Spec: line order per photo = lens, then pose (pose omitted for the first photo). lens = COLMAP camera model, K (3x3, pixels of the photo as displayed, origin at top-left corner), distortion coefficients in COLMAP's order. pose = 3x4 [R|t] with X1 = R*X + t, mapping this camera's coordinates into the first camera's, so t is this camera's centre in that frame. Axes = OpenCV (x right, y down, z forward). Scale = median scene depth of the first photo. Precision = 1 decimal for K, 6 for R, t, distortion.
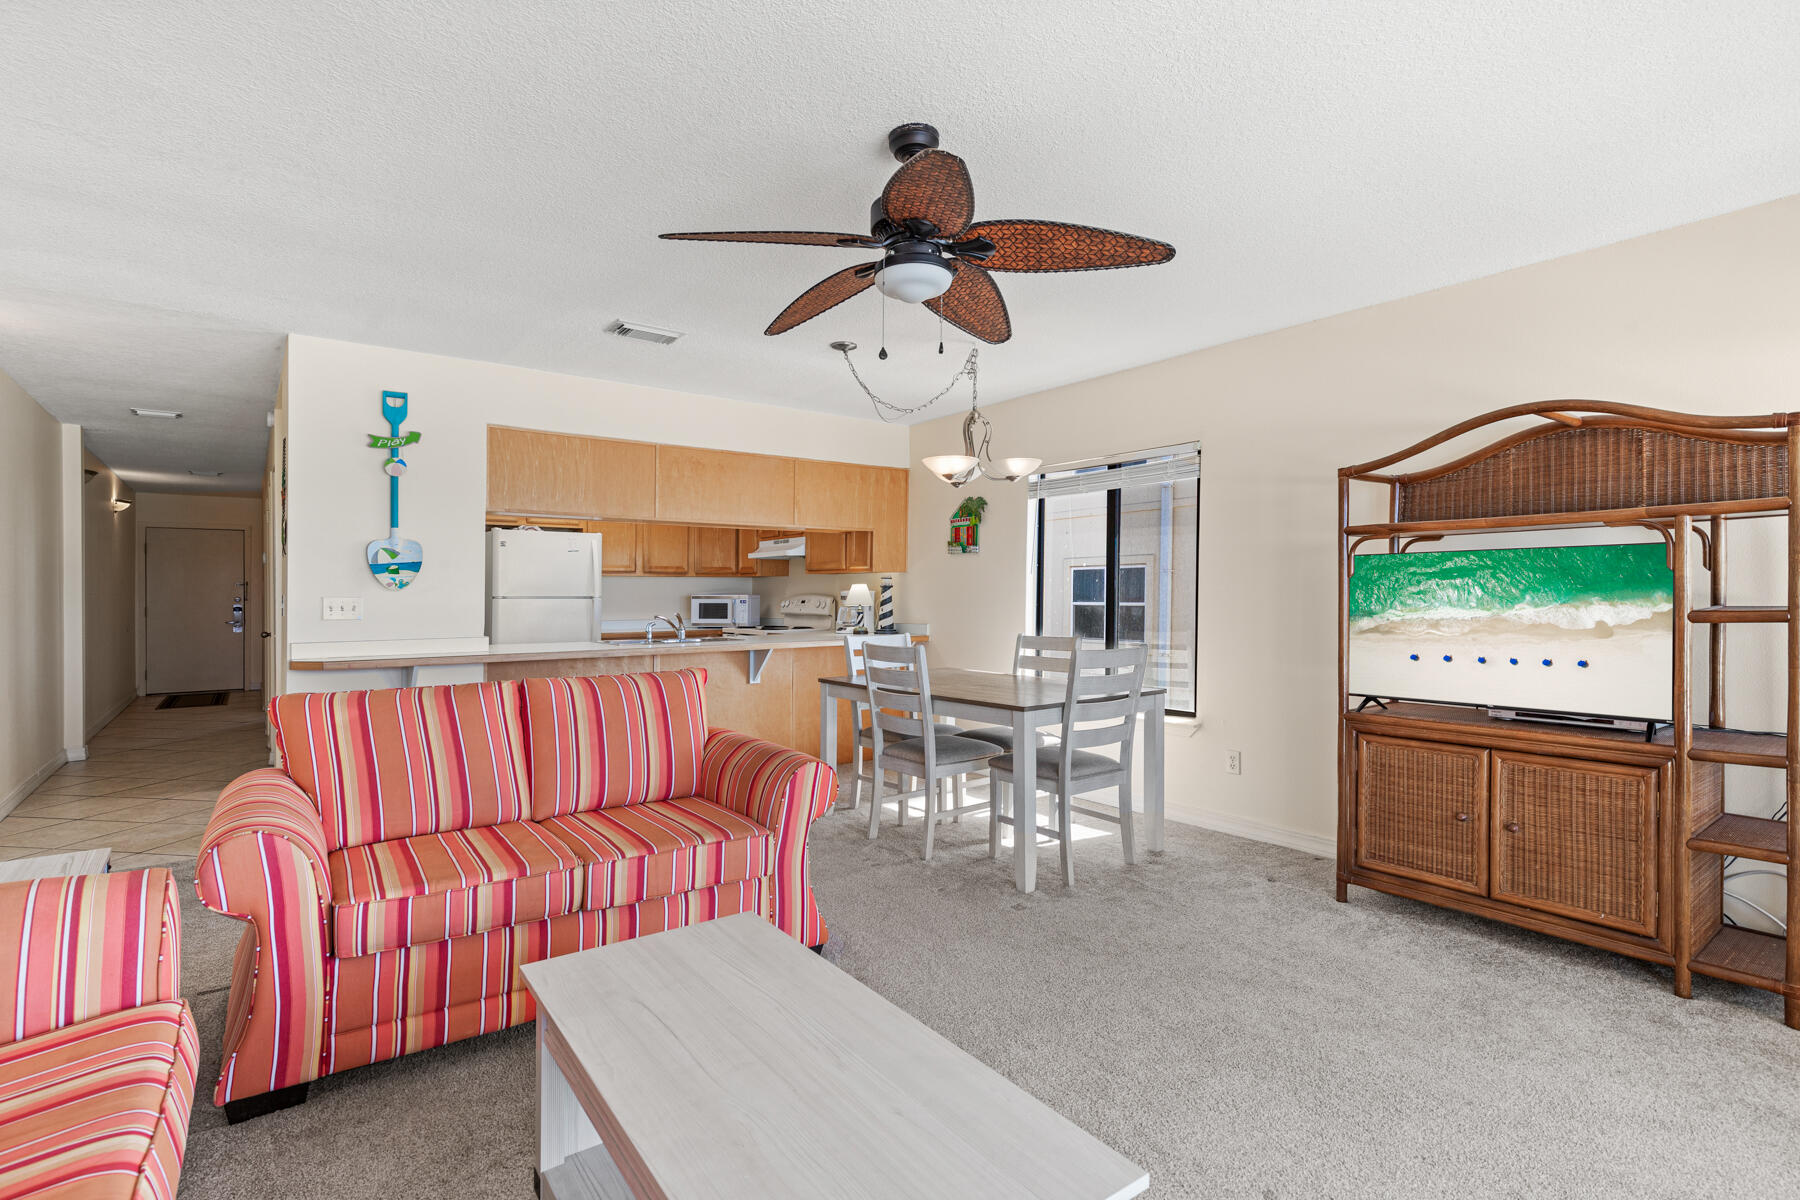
lens RADIAL K [[847.1, 0, 896.9], [0, 847.1, 593.9], [0, 0, 1]] dist [0.037696, 0.000196]
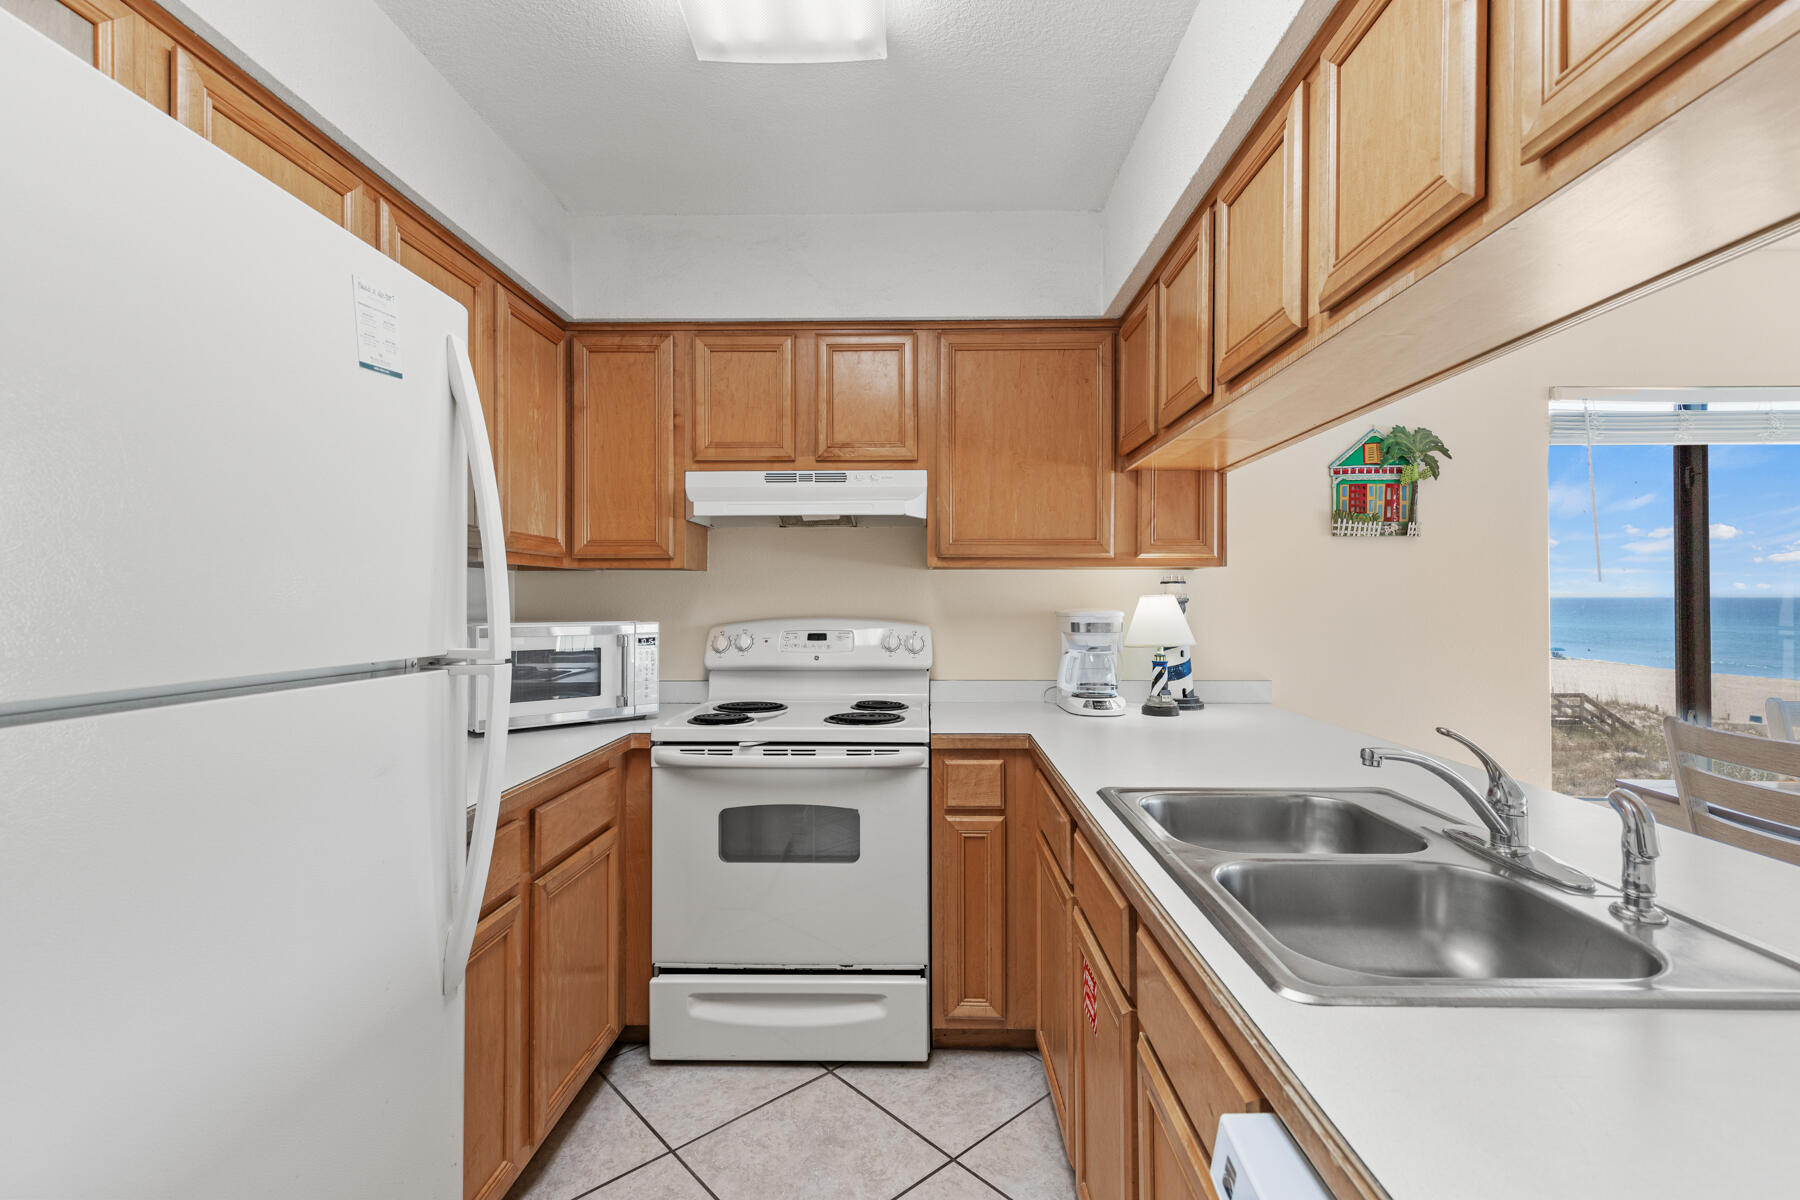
lens RADIAL K [[817.4, 0, 903.5], [0, 817.4, 607.7], [0, 0, 1]] dist [-0.000776, -0.000185]
pose [[0.632192, 0.002490, 0.774808, -0.469927], [-0.000669, 0.999996, -0.002668, -0.004174], [-0.774811, 0.001168, 0.632191, 0.901866]]
